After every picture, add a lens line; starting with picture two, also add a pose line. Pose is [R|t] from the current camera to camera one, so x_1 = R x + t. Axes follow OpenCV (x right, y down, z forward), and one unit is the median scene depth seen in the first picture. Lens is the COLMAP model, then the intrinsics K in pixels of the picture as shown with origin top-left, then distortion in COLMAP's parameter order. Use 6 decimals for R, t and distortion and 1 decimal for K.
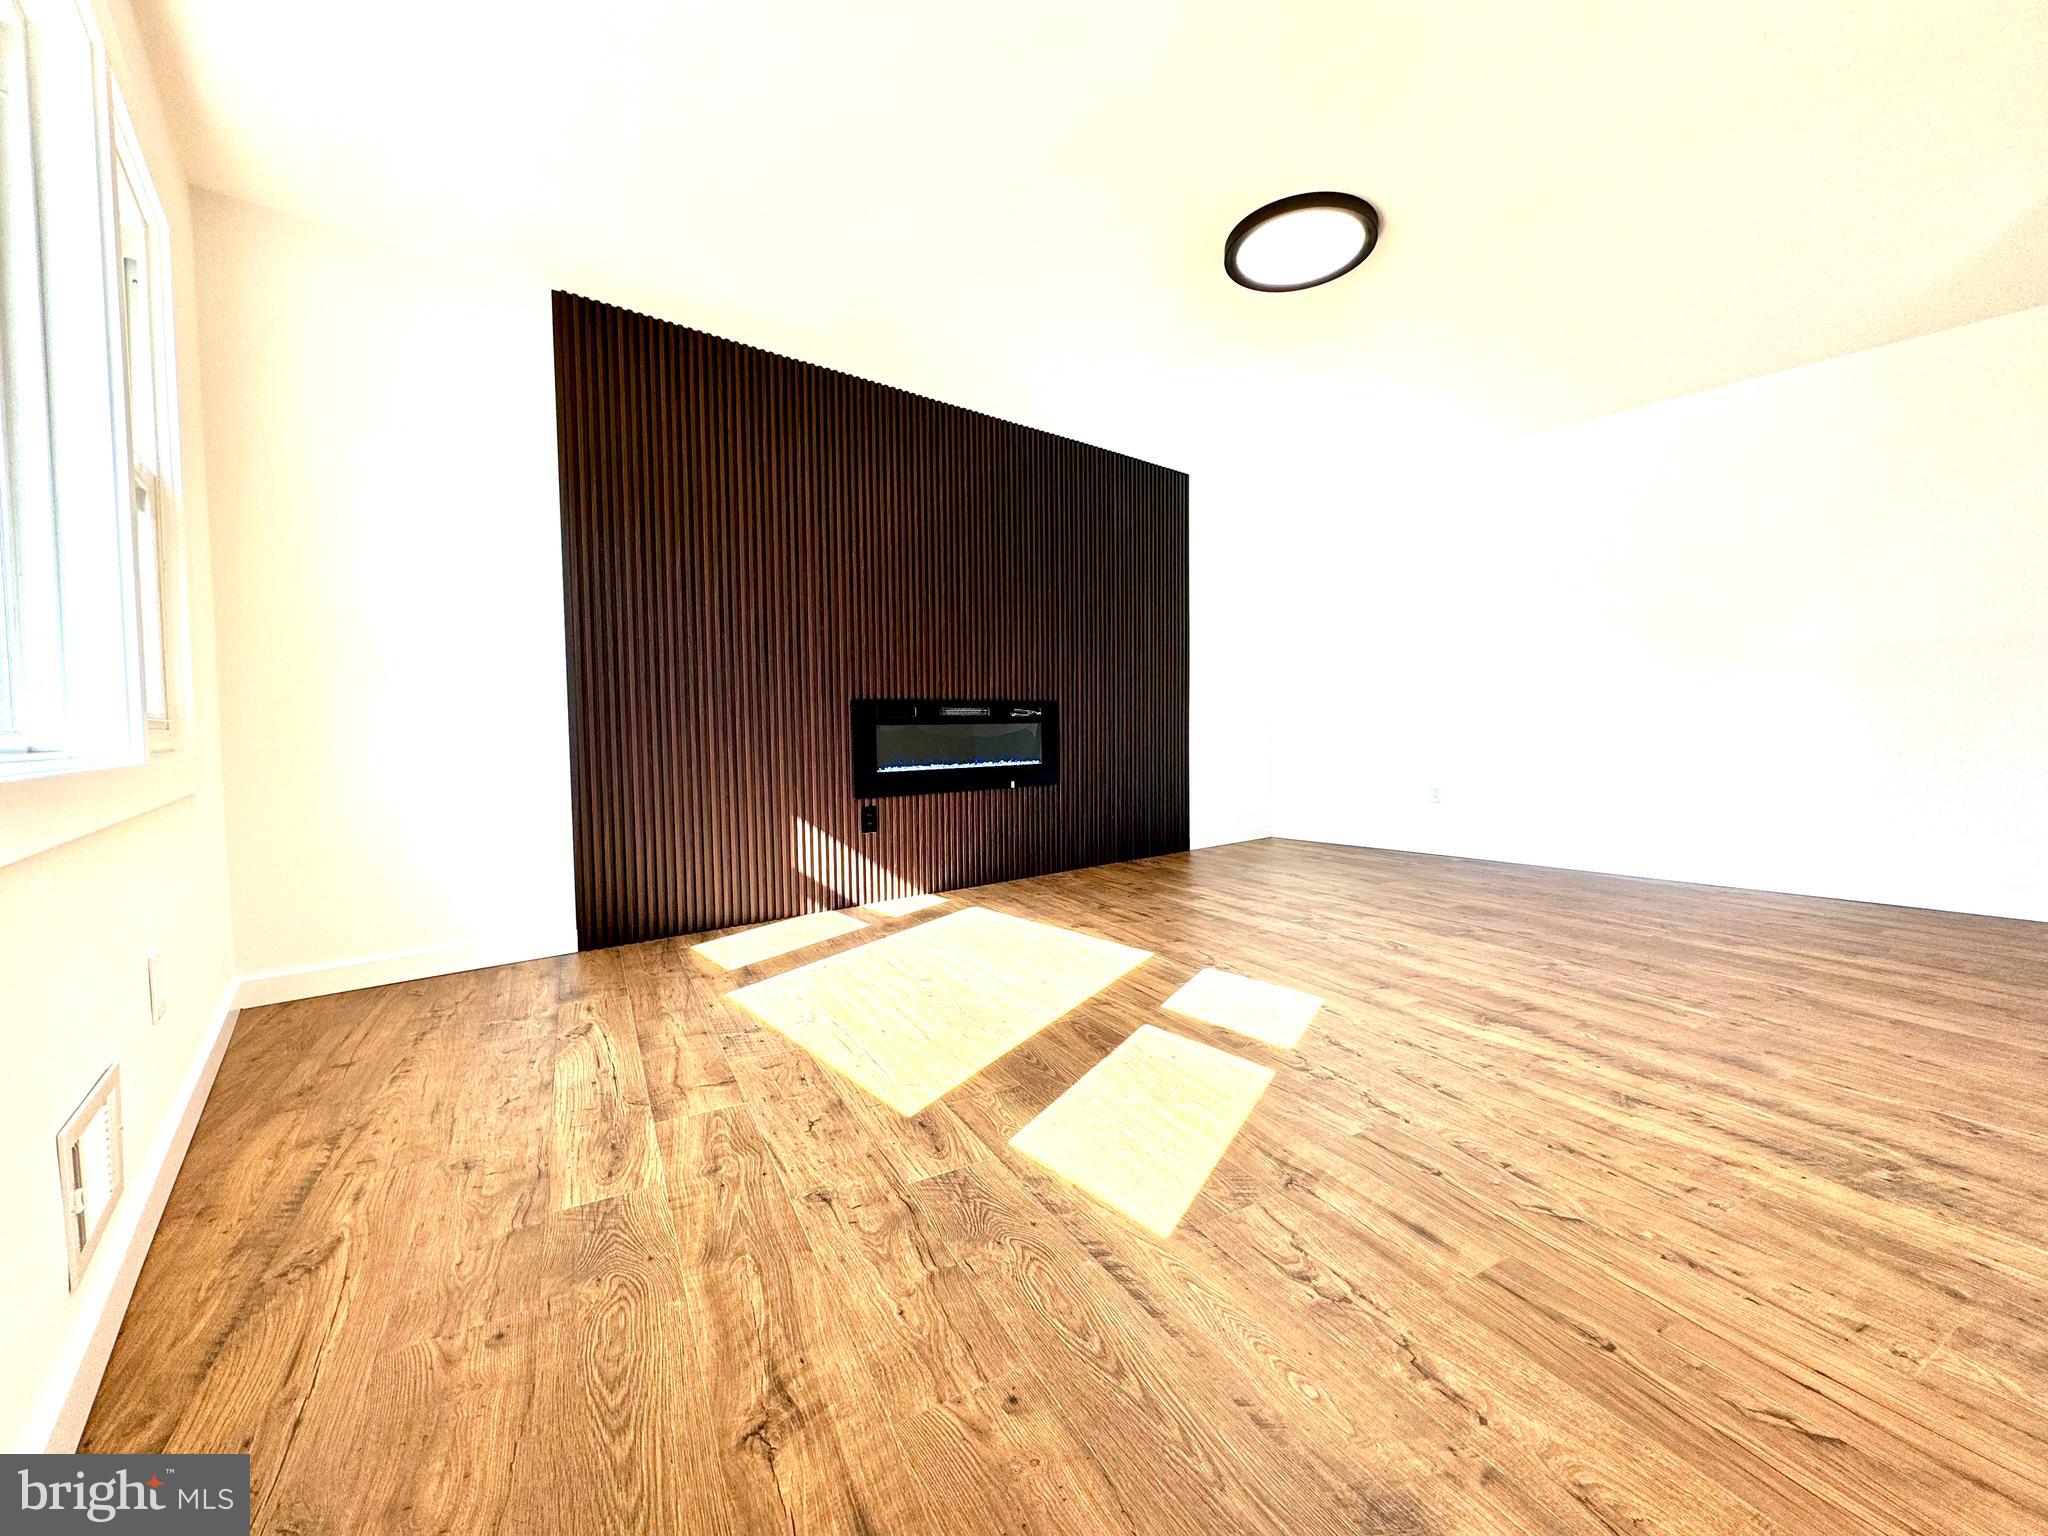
lens RADIAL K [[818.7, 0, 1024.0], [0, 818.7, 768.0], [0, 0, 1]] dist [-0.006188, -0.000067]
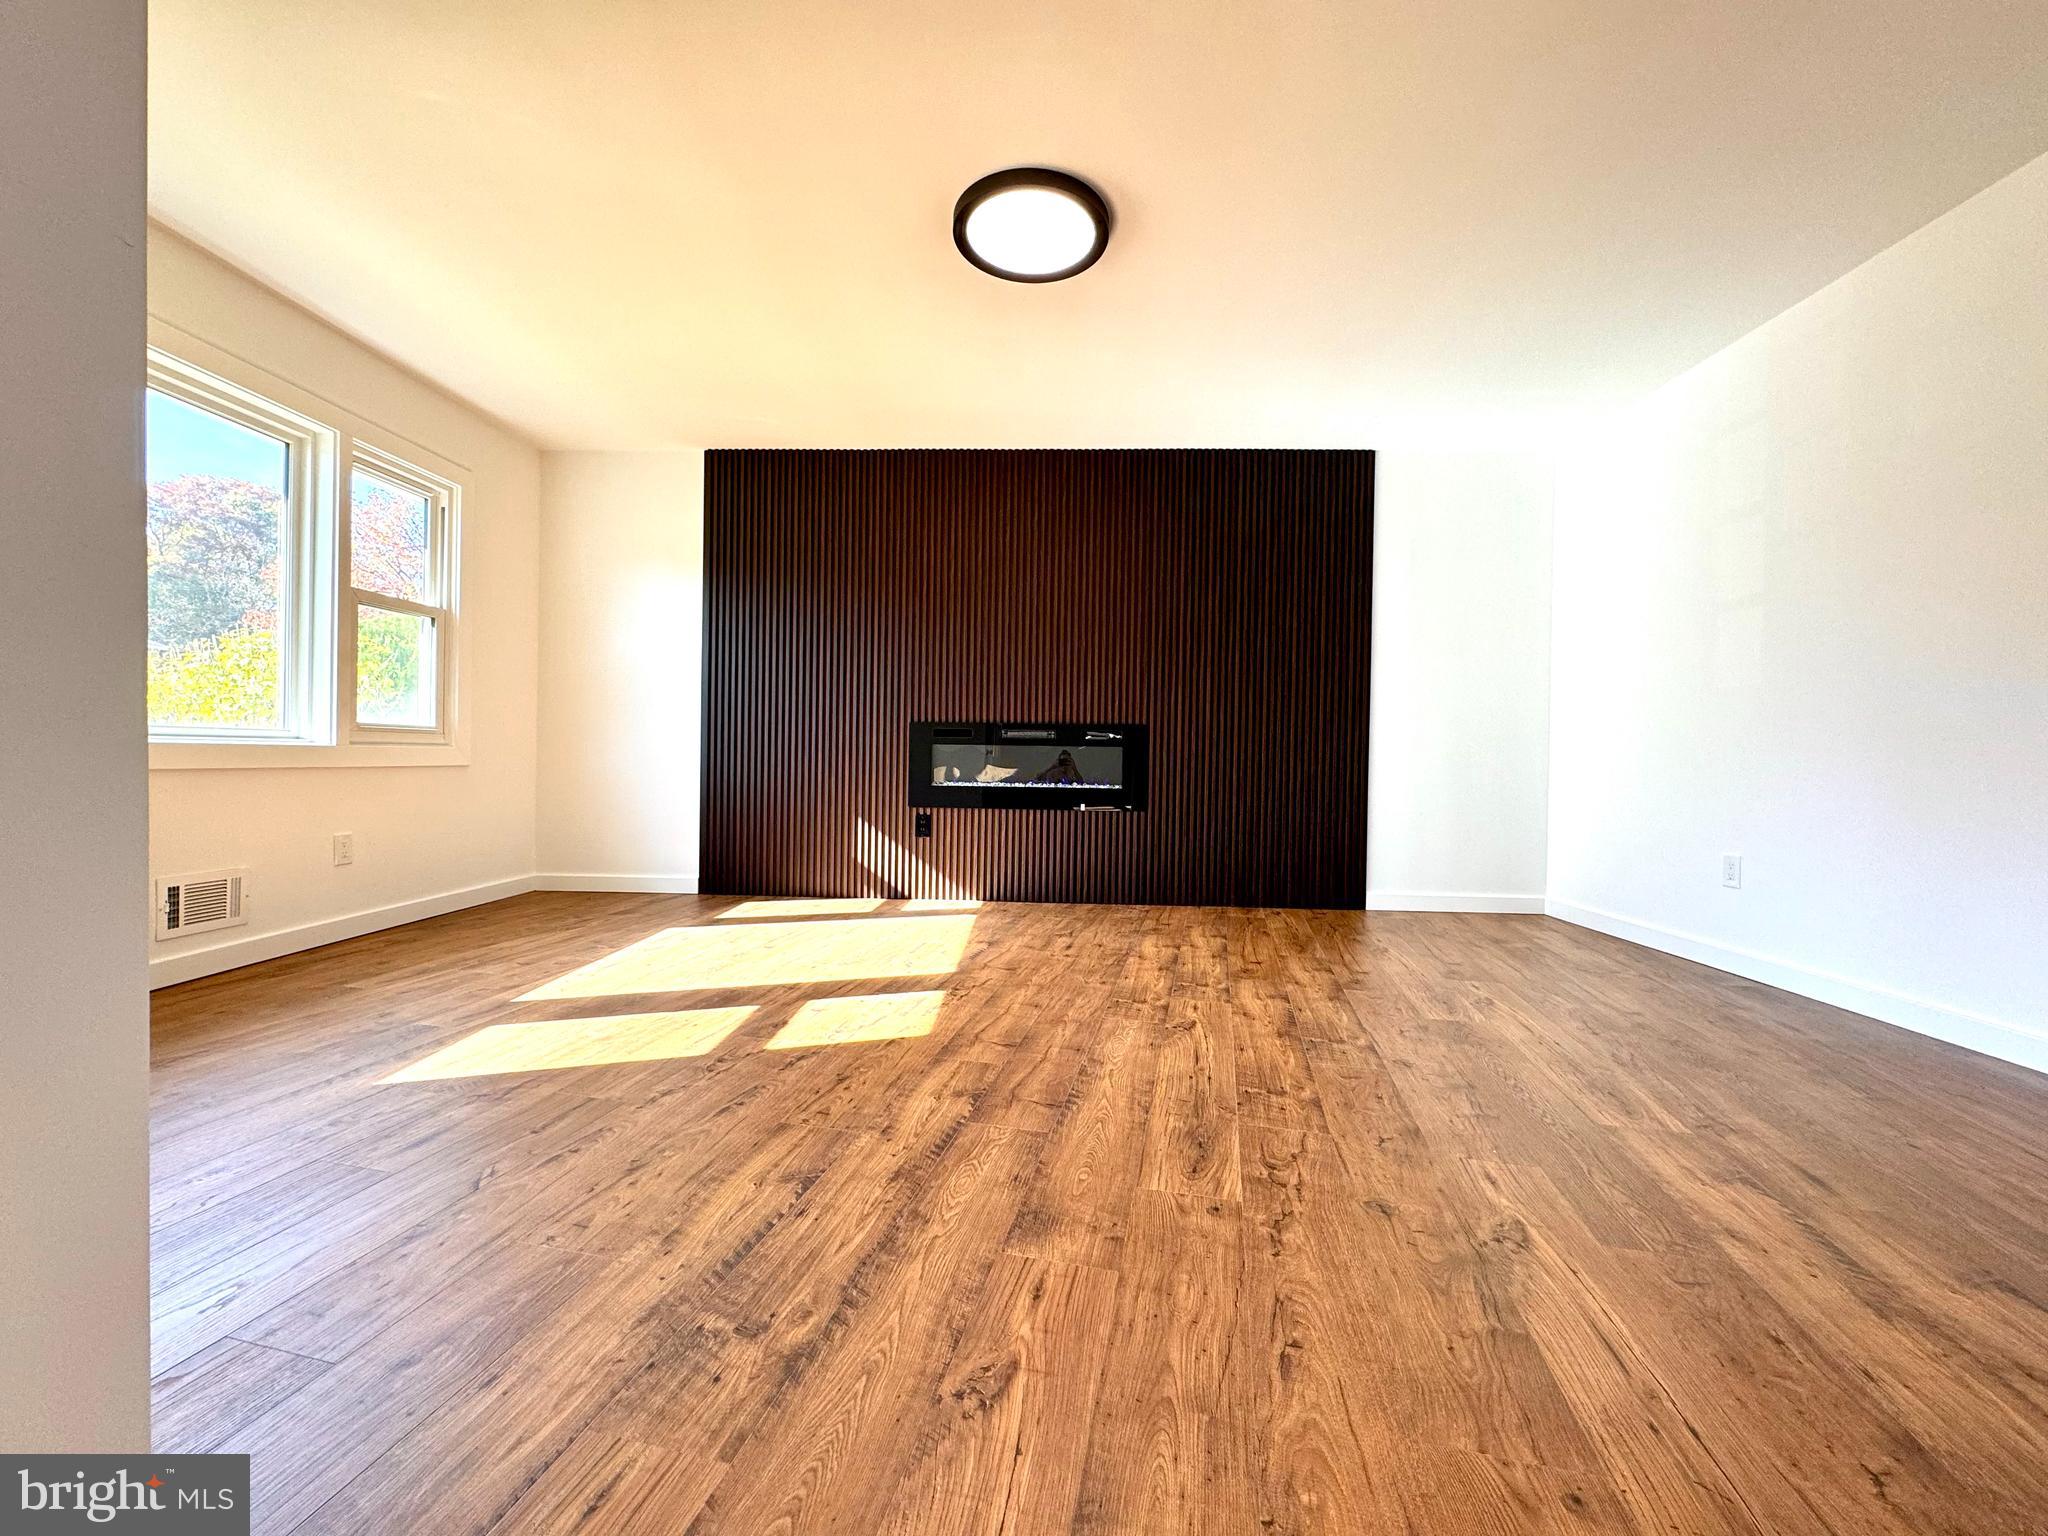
lens RADIAL K [[818.7, 0, 1024.0], [0, 818.7, 768.0], [0, 0, 1]] dist [-0.006188, -0.000067]
pose [[0.743855, 0.035002, -0.667423, 0.715960], [-0.058821, 0.998181, -0.013209, -0.012210], [0.665747, 0.049084, 0.744561, 0.240462]]
